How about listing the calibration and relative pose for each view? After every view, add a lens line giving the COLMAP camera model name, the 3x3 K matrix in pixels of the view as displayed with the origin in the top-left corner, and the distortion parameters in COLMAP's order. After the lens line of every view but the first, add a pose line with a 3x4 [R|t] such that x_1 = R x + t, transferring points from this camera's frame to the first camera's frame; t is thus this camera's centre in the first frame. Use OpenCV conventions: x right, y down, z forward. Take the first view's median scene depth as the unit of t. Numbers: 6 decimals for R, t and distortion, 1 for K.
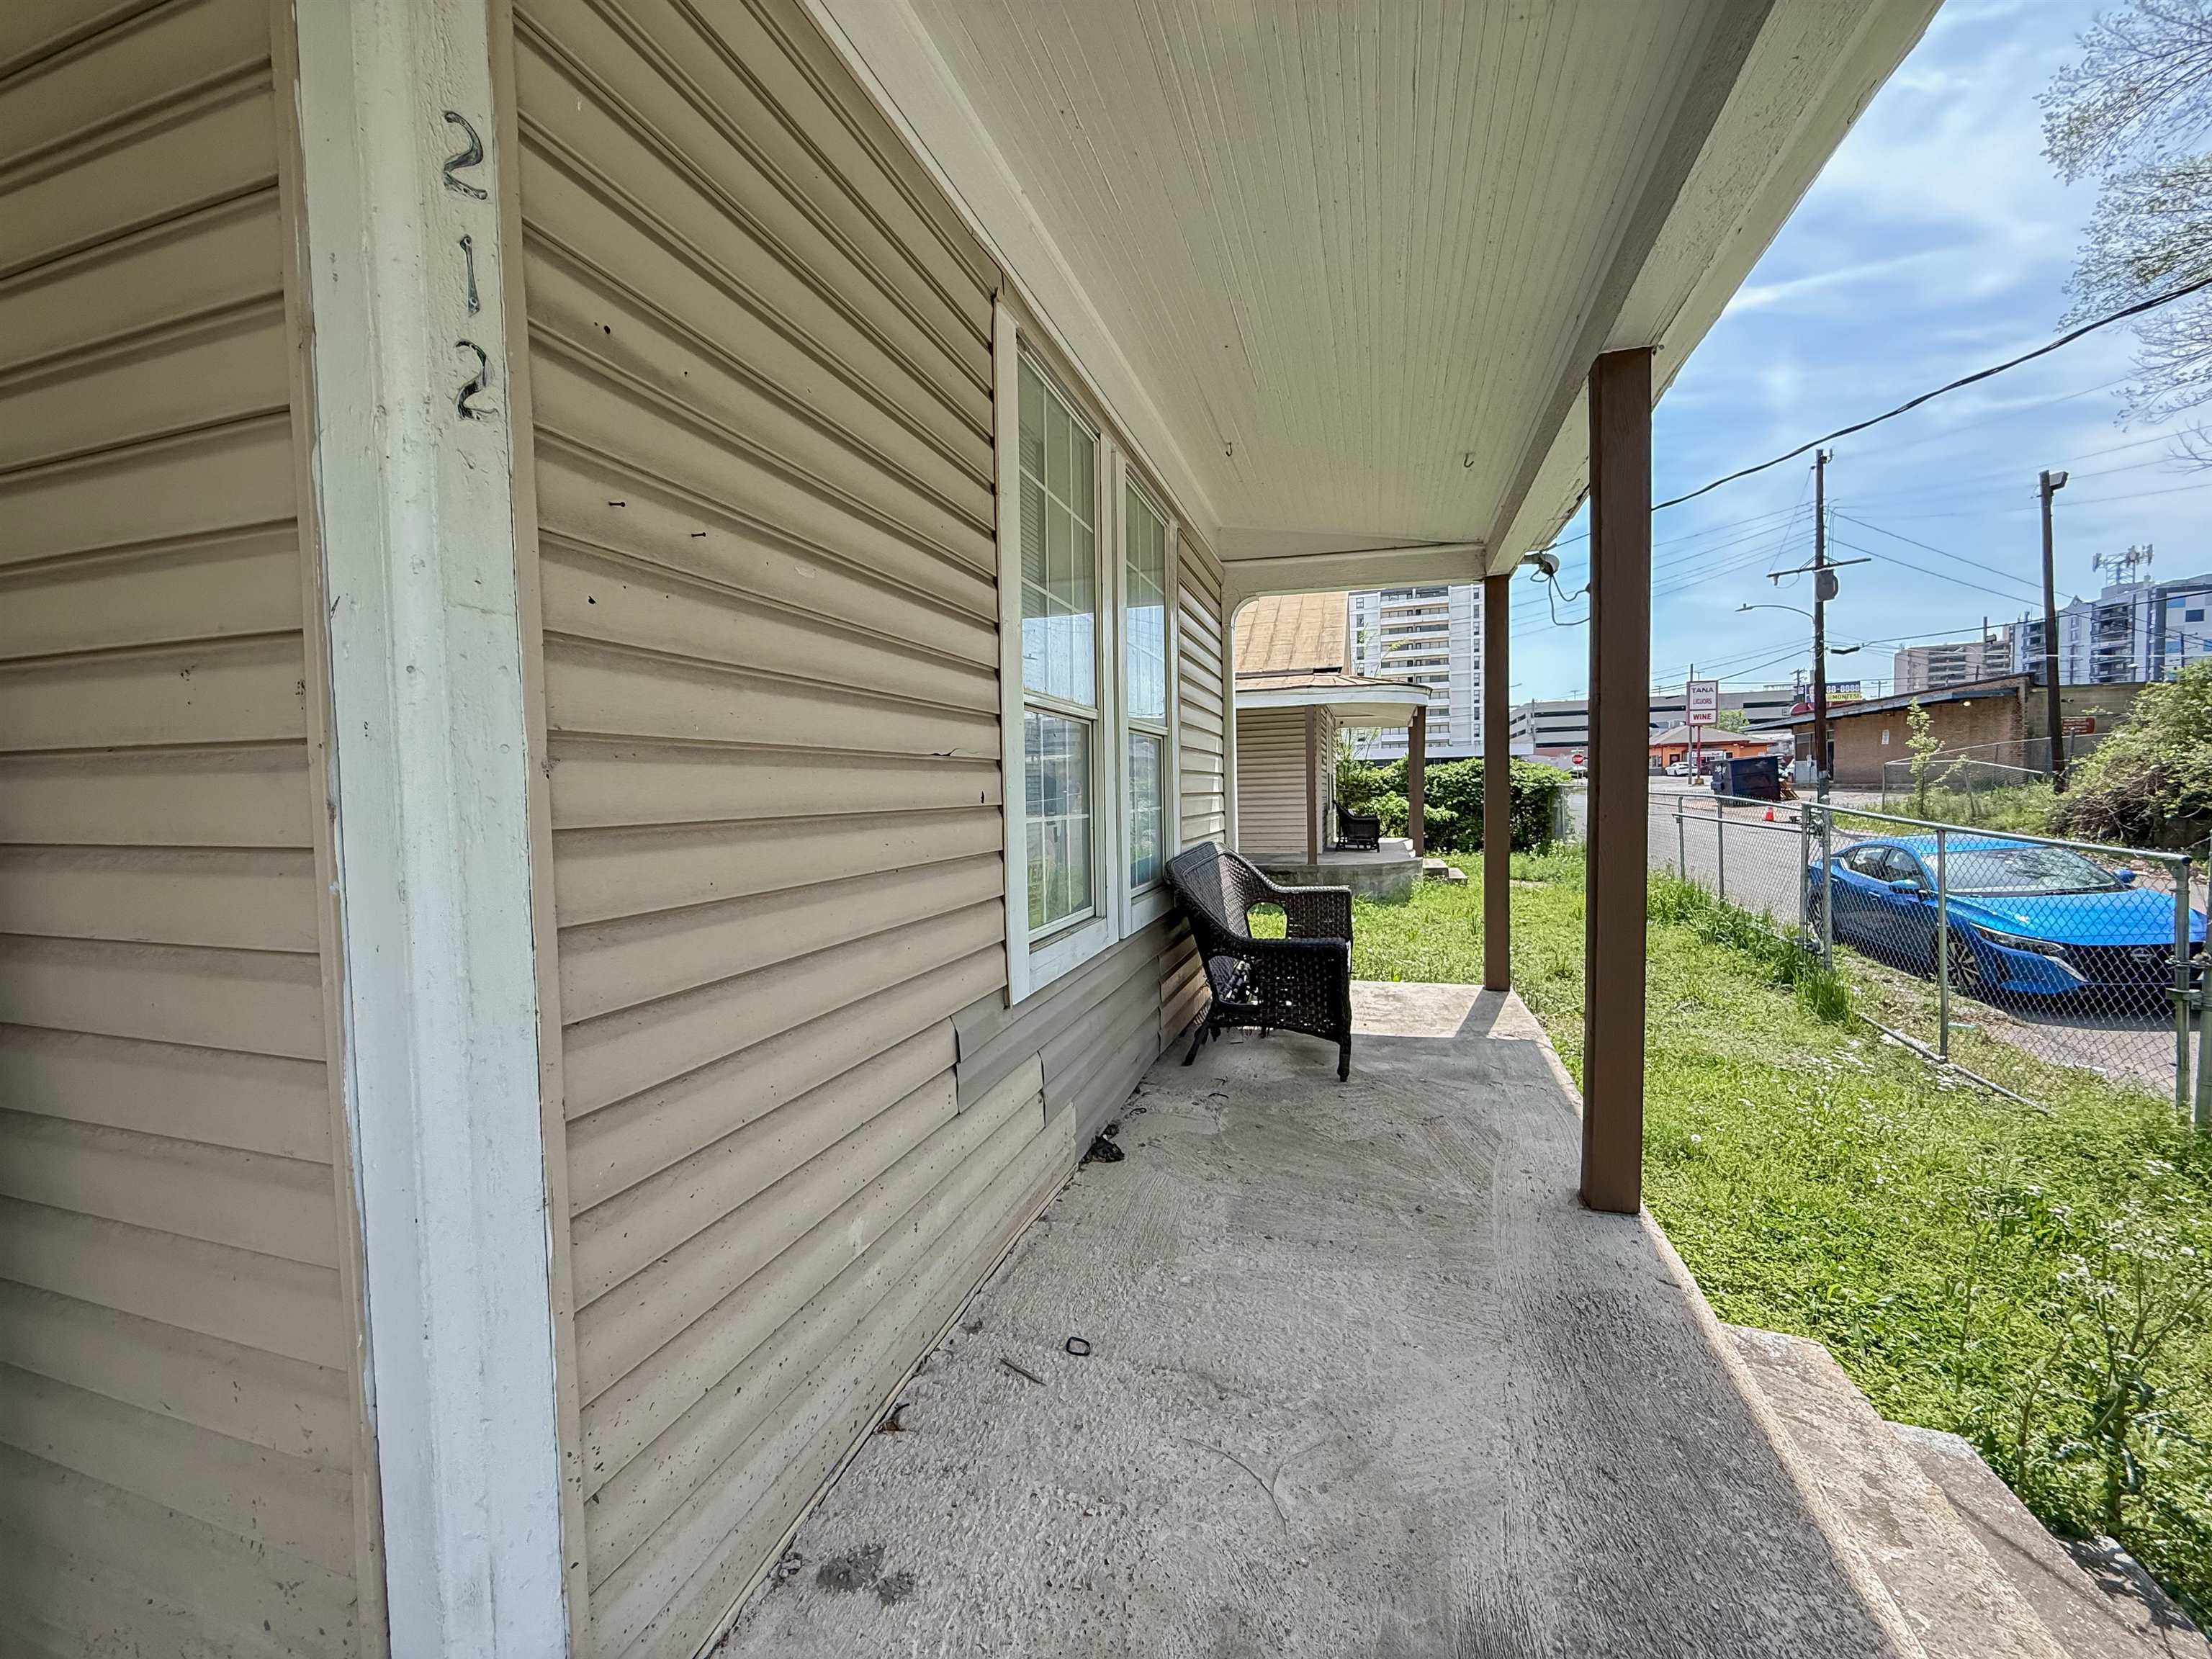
lens RADIAL K [[879.2, 0, 1093.7], [0, 879.2, 833.9], [0, 0, 1]] dist [-0.000458, -0.000412]
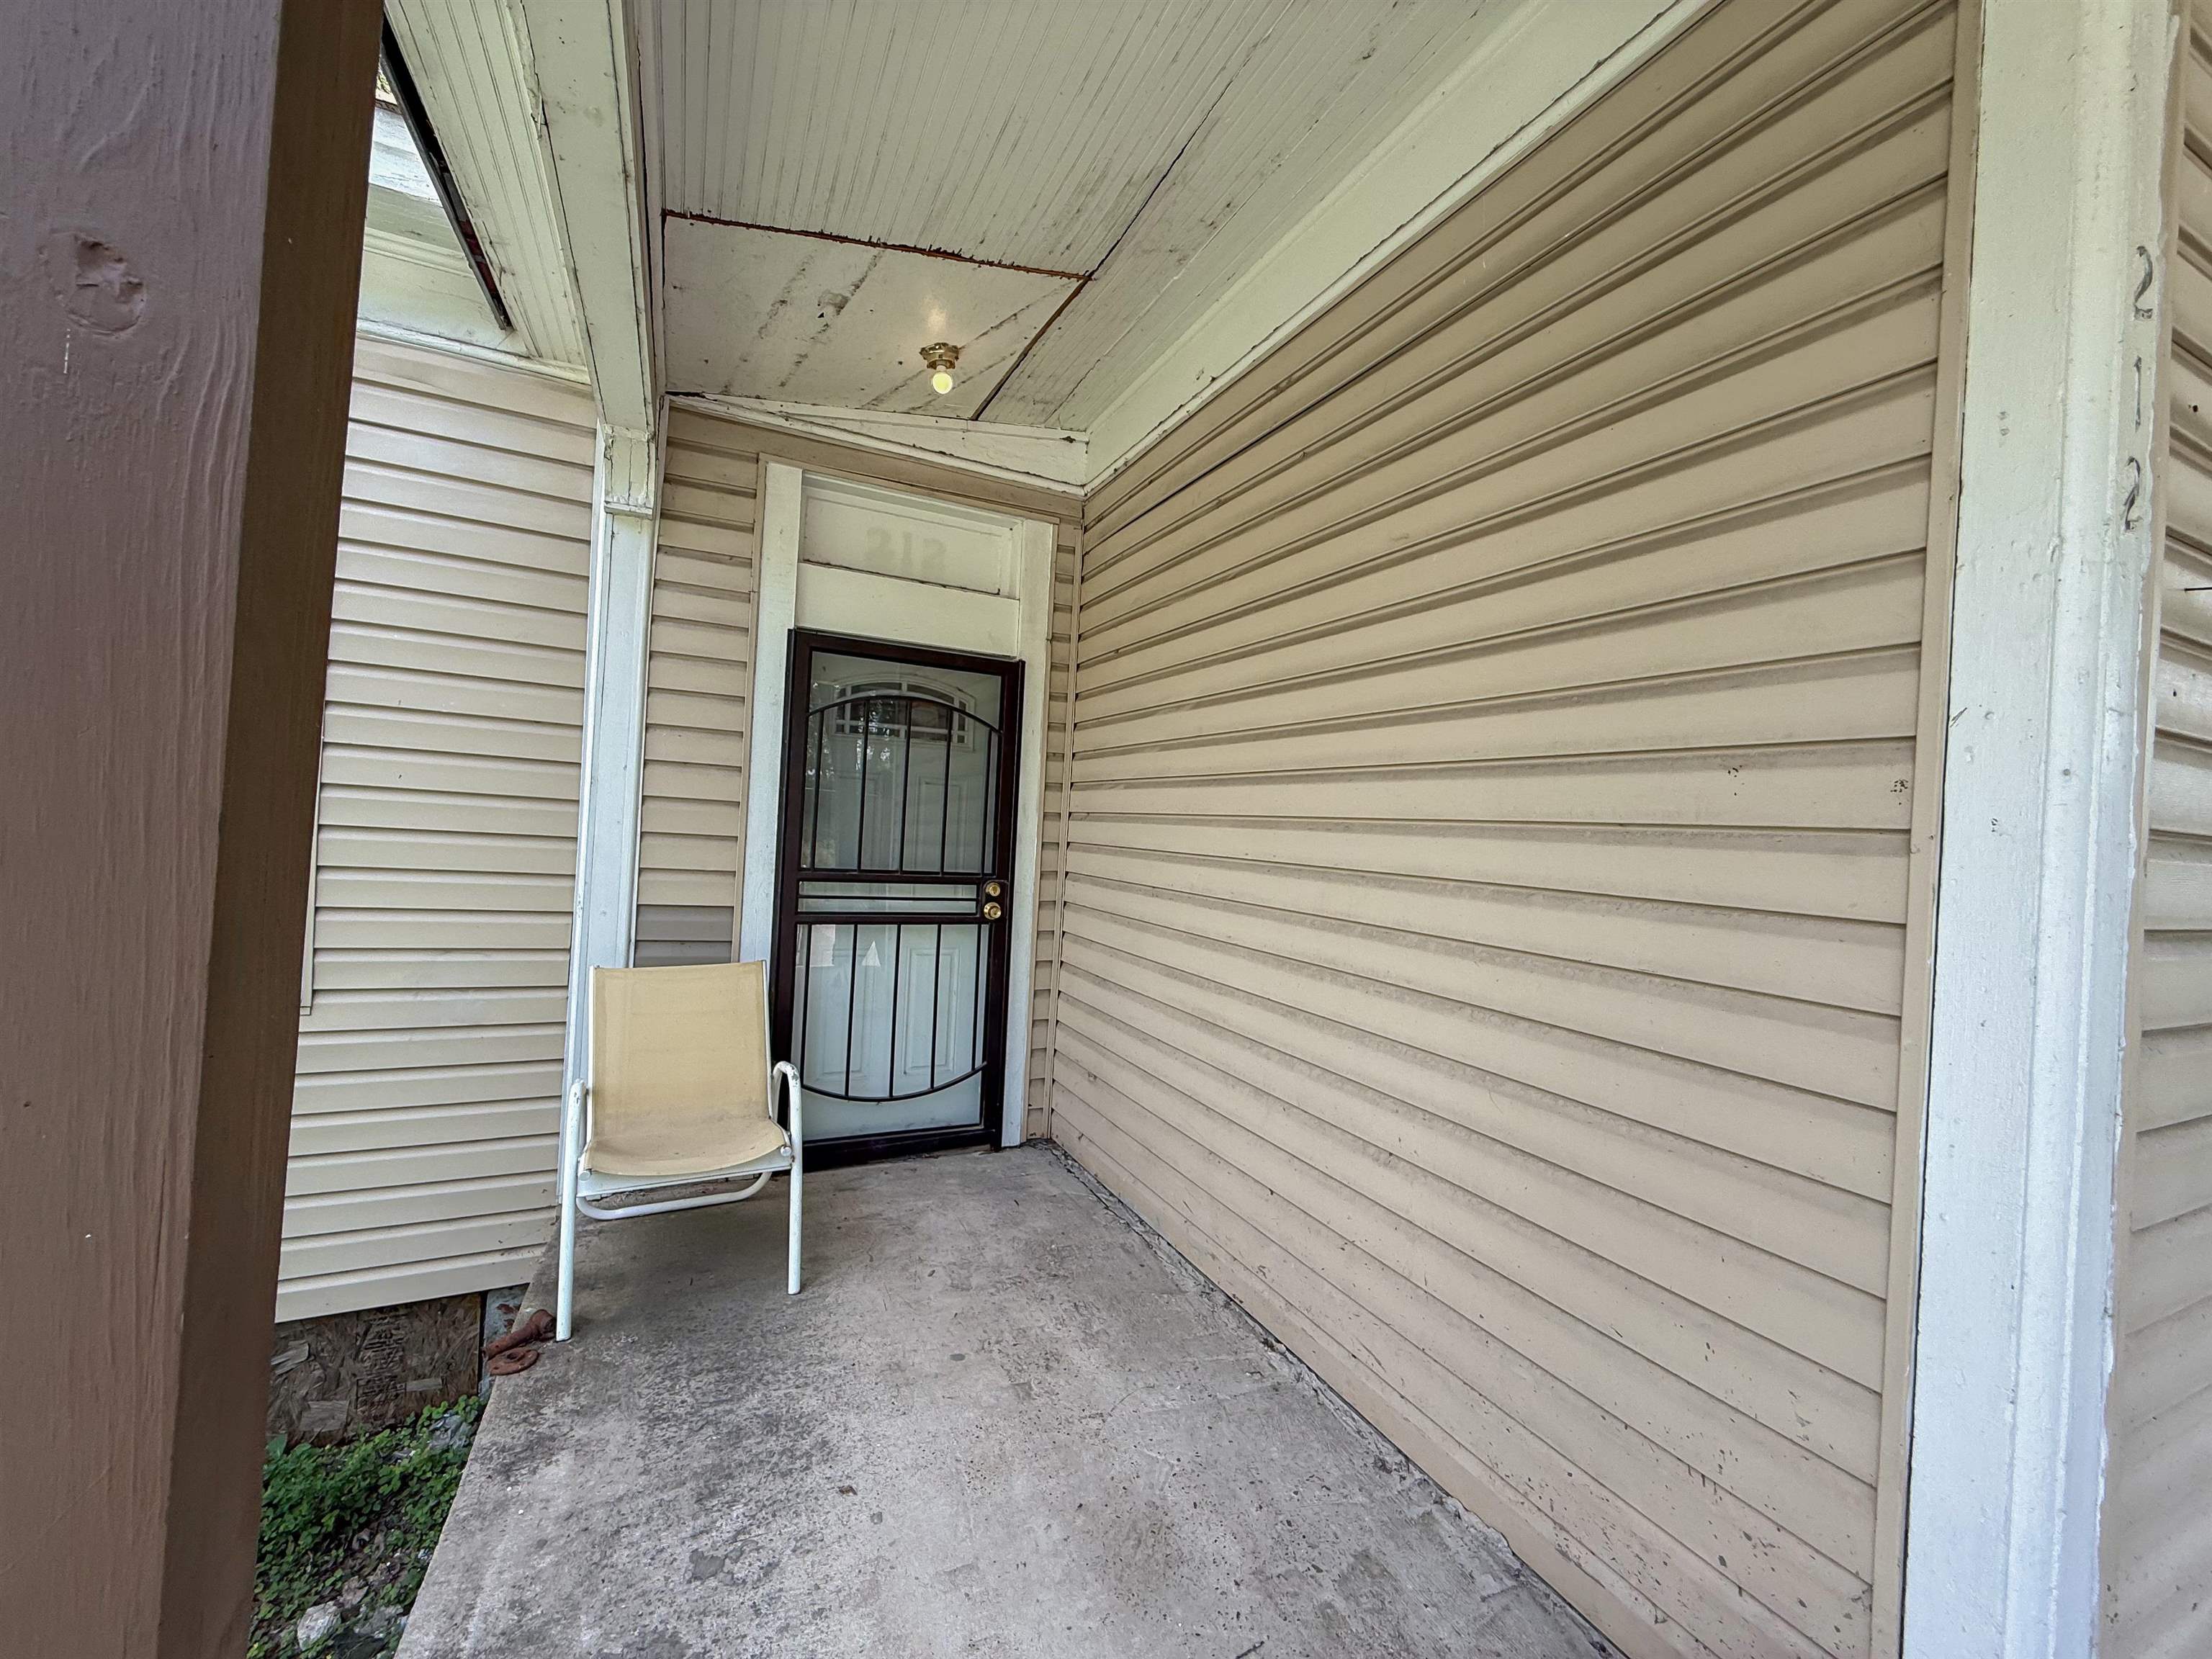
lens RADIAL K [[879.2, 0, 1093.7], [0, 879.2, 833.9], [0, 0, 1]] dist [-0.000458, -0.000412]
pose [[0.676401, 0.056380, -0.734372, -0.748438], [-0.100499, 0.994805, -0.016191, 0.023027], [0.729645, 0.084756, 0.678554, -0.558804]]
